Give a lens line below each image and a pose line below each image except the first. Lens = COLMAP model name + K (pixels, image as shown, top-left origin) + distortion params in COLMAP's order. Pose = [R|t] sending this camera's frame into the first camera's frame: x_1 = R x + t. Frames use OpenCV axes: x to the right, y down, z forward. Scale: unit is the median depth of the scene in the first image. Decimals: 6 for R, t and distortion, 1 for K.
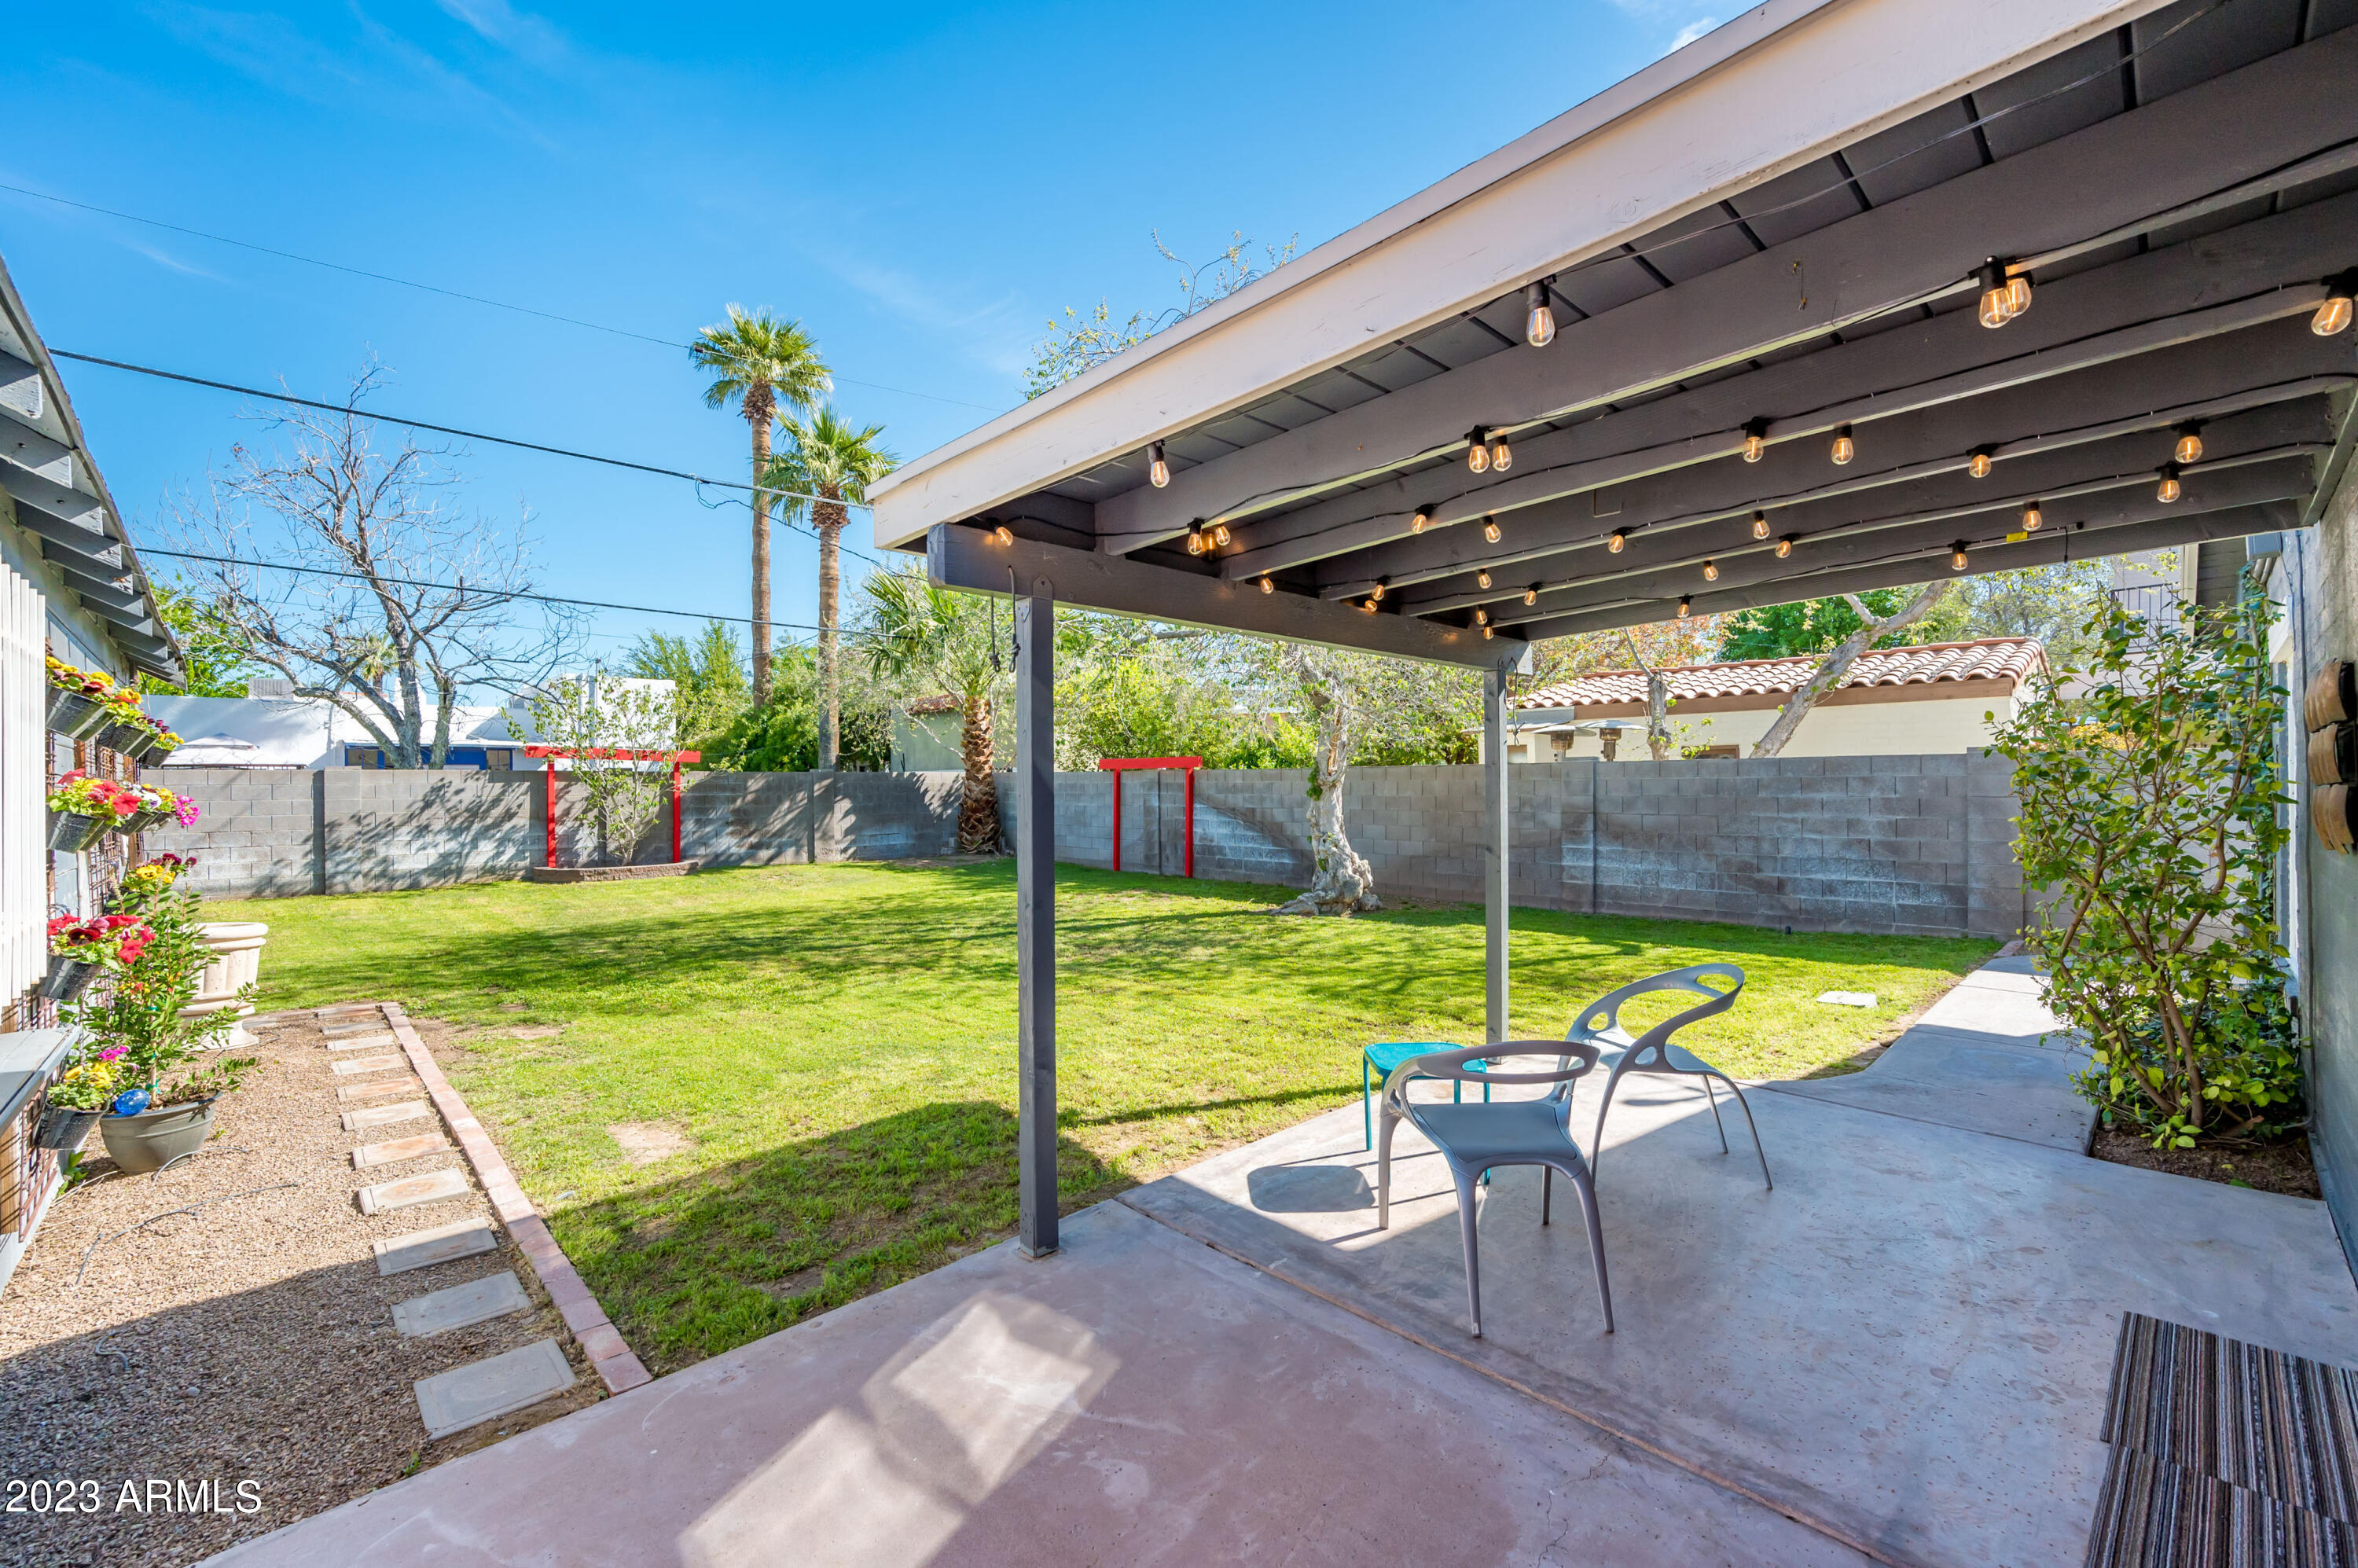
lens RADIAL K [[1005.6, 0, 1164.6], [0, 1005.6, 782.8], [0, 0, 1]] dist [-0.002345, -0.000271]
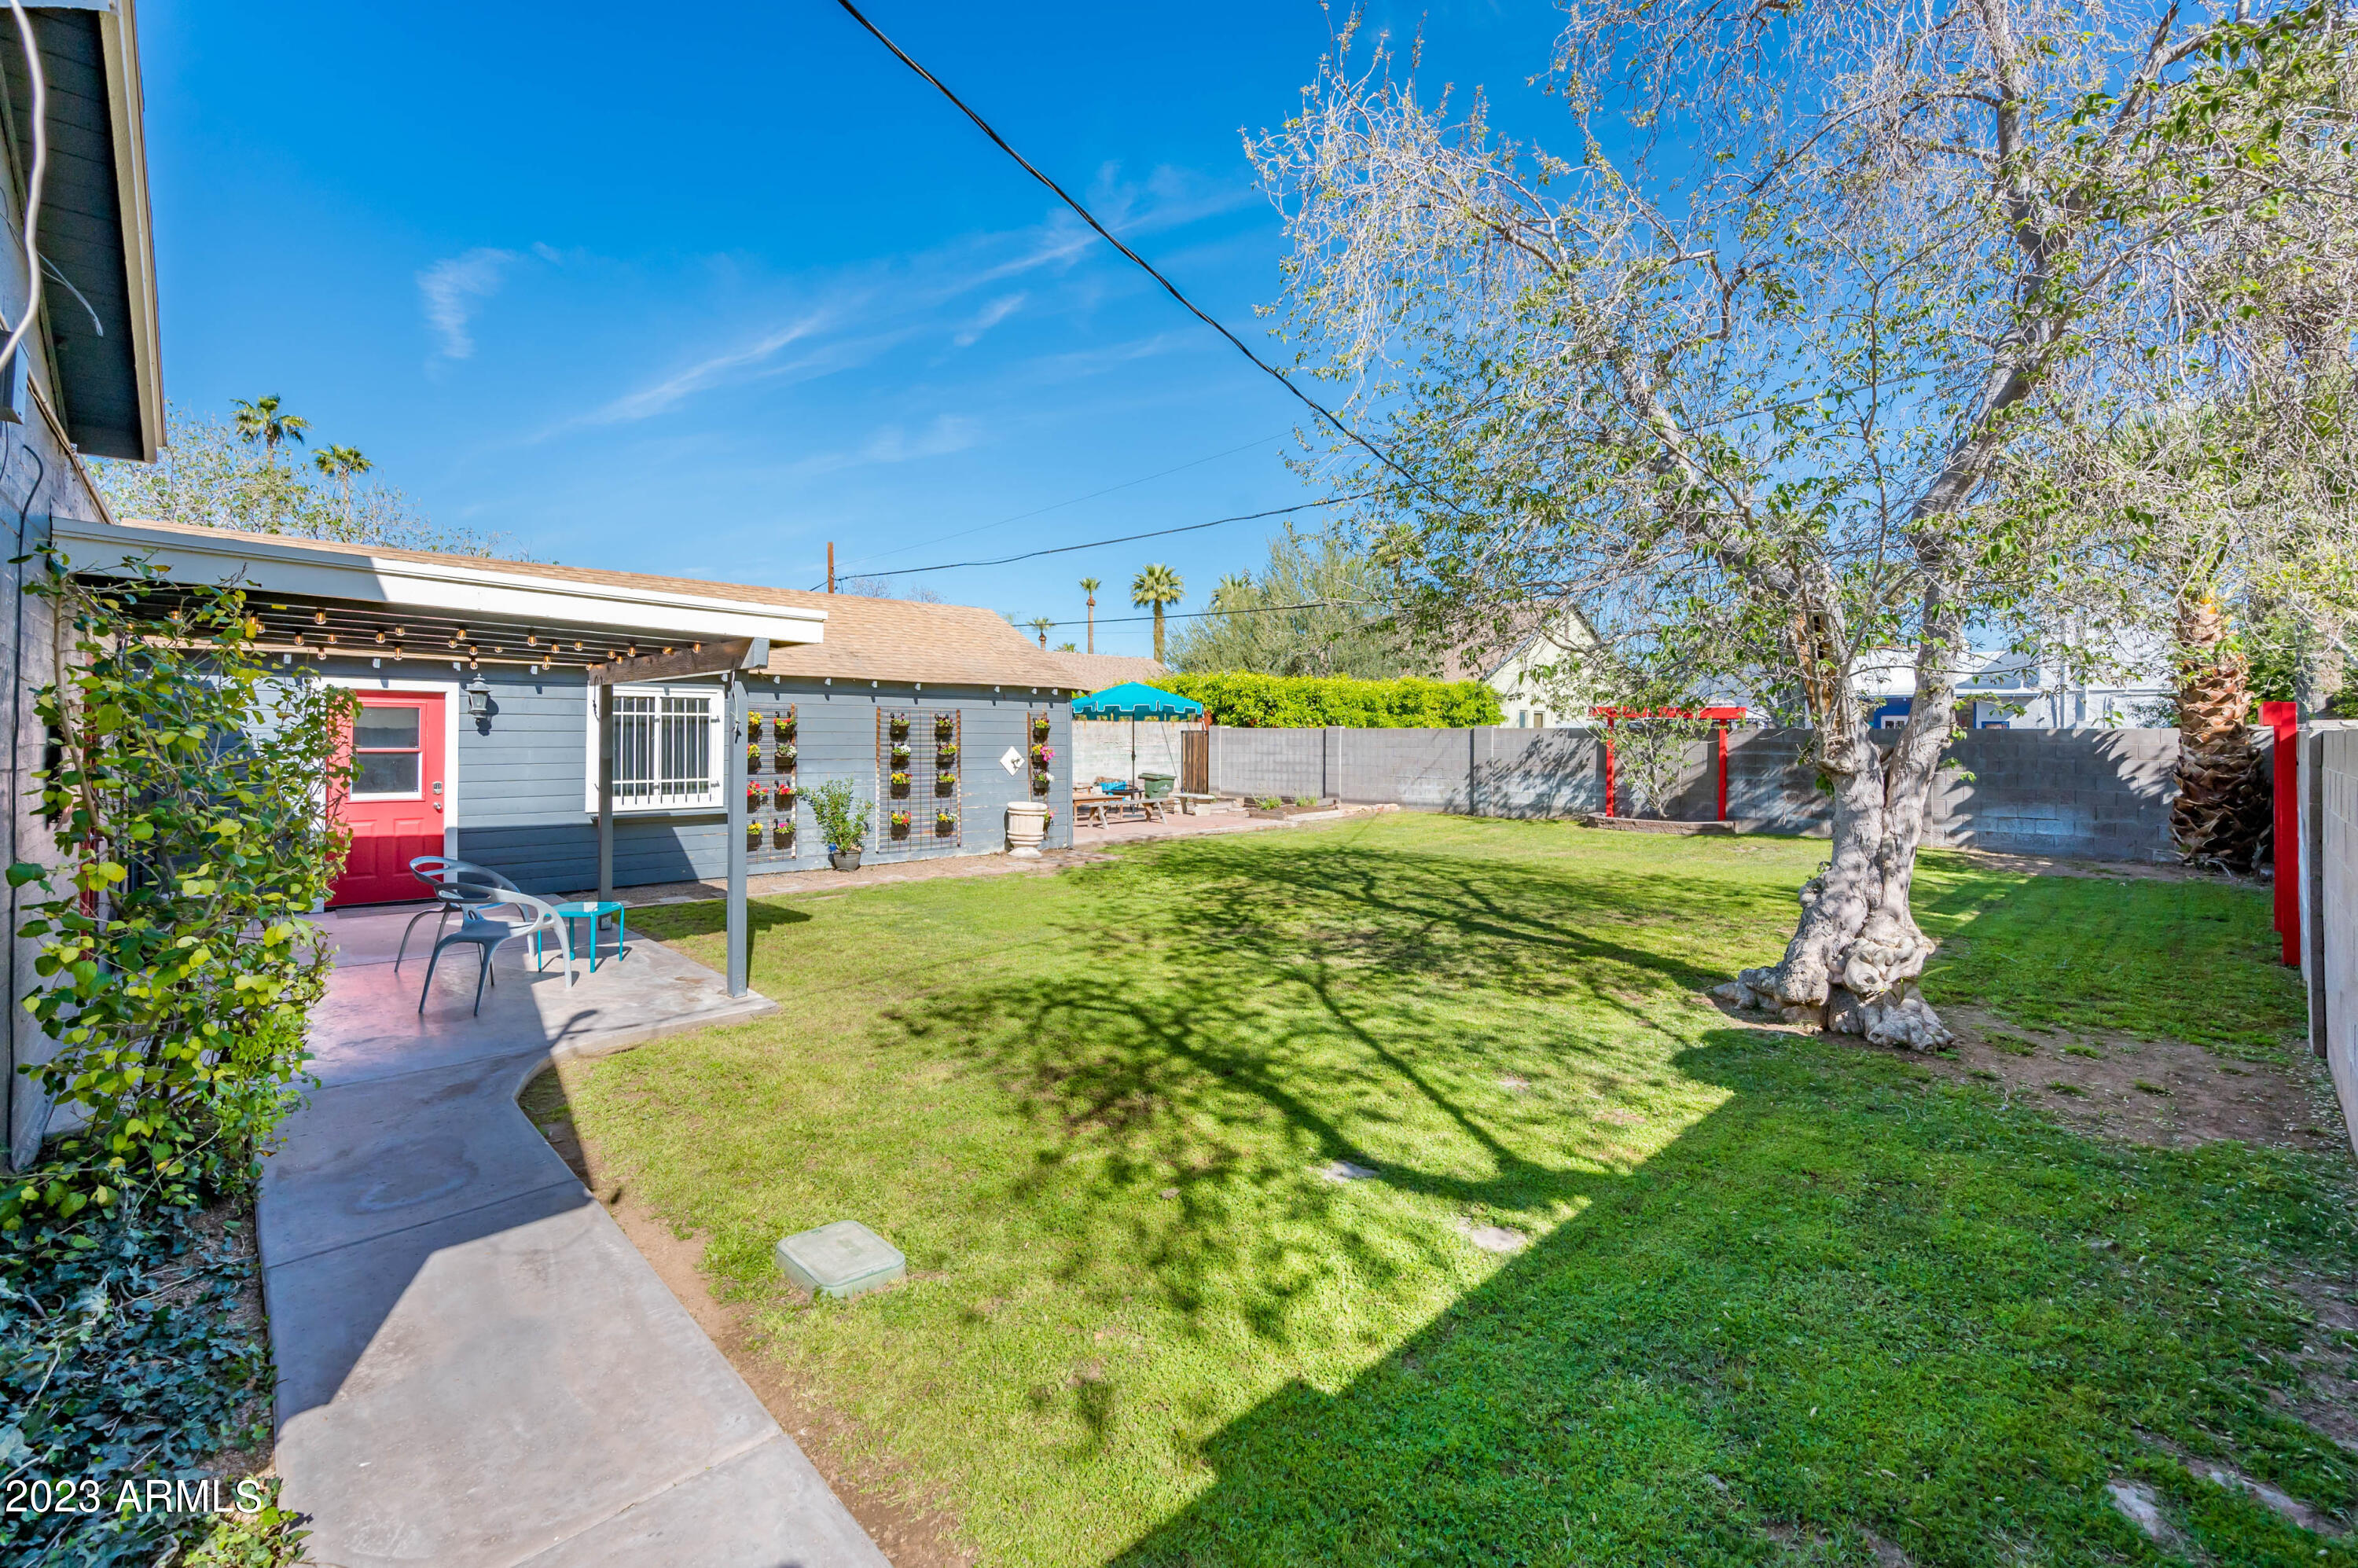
lens RADIAL K [[1024.8, 0, 1203.5], [0, 1024.8, 722.9], [0, 0, 1]] dist [-0.001504, -0.000174]
pose [[0.000195, 0.000046, -1.000000, 0.525143], [-0.002408, 0.999997, 0.000045, -0.016609], [0.999997, 0.002408, 0.000195, 0.523215]]
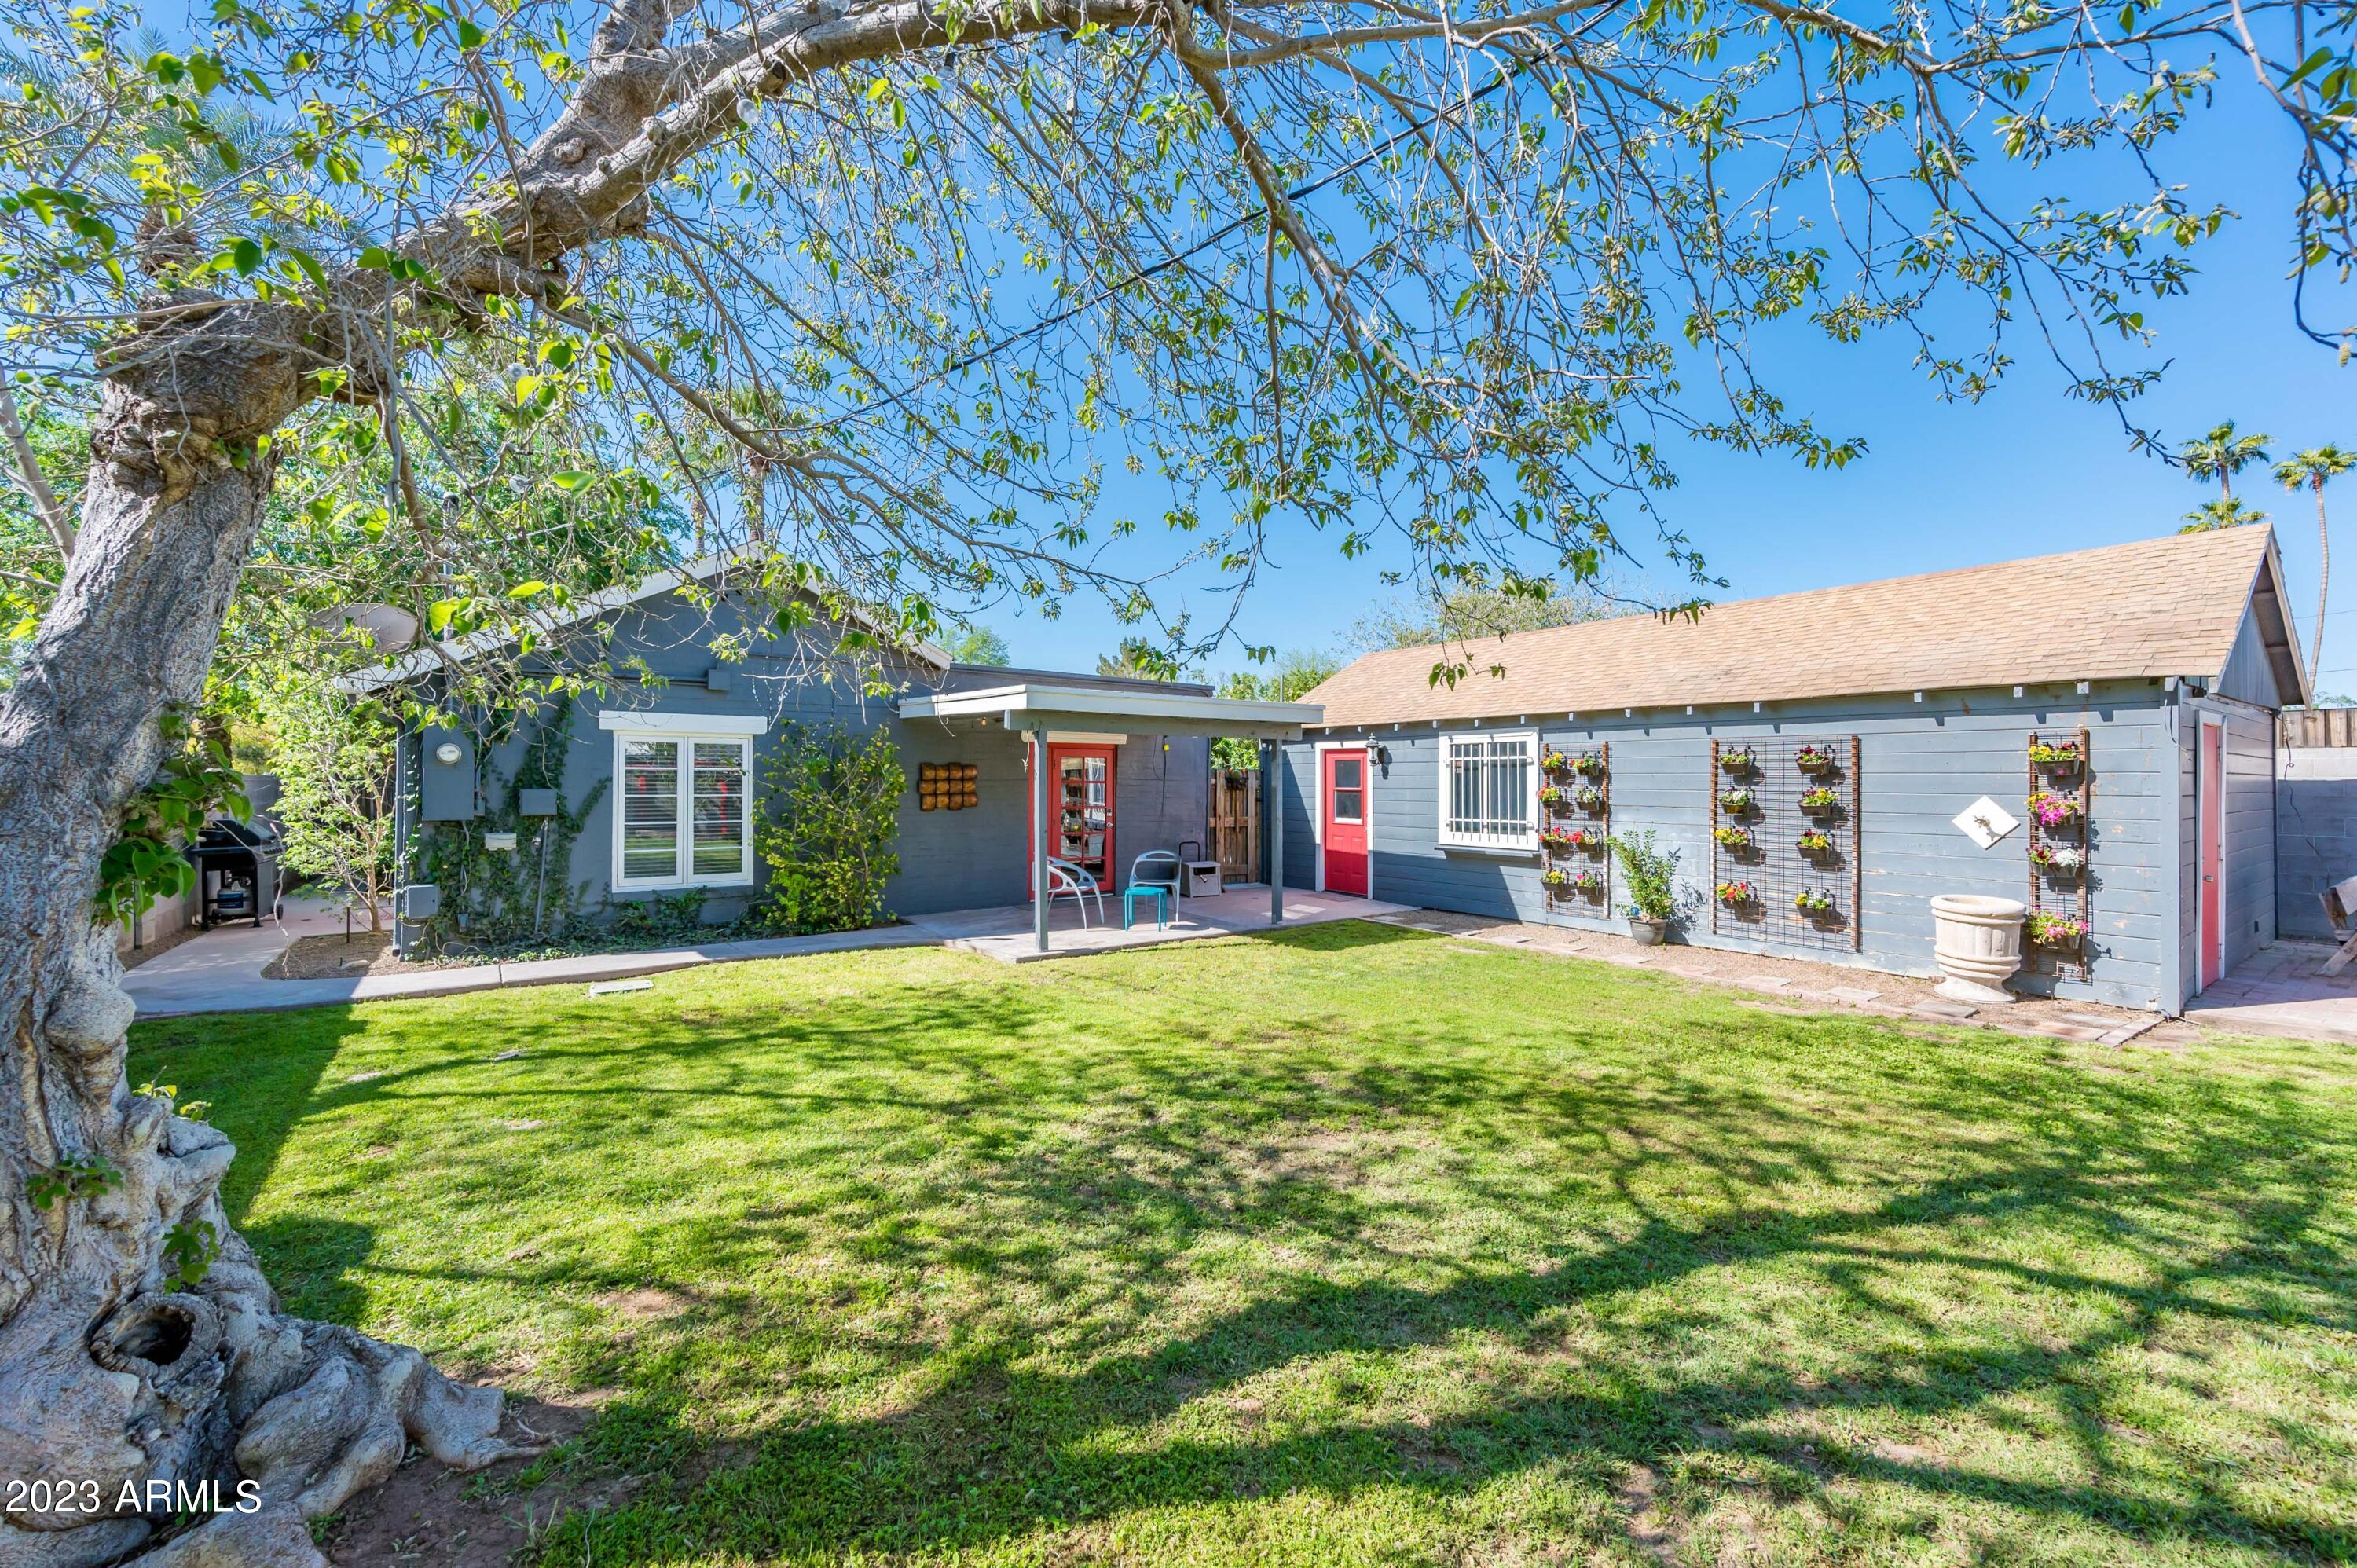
lens RADIAL K [[951.8, 0, 1178.5], [0, 951.8, 784.0], [0, 0, 1]] dist [0.002982, 0.000287]
pose [[-0.990399, 0.009350, 0.137925, -0.044679], [0.009236, 0.999956, -0.001466, -0.004045], [-0.137932, -0.000178, -0.990442, 0.874811]]
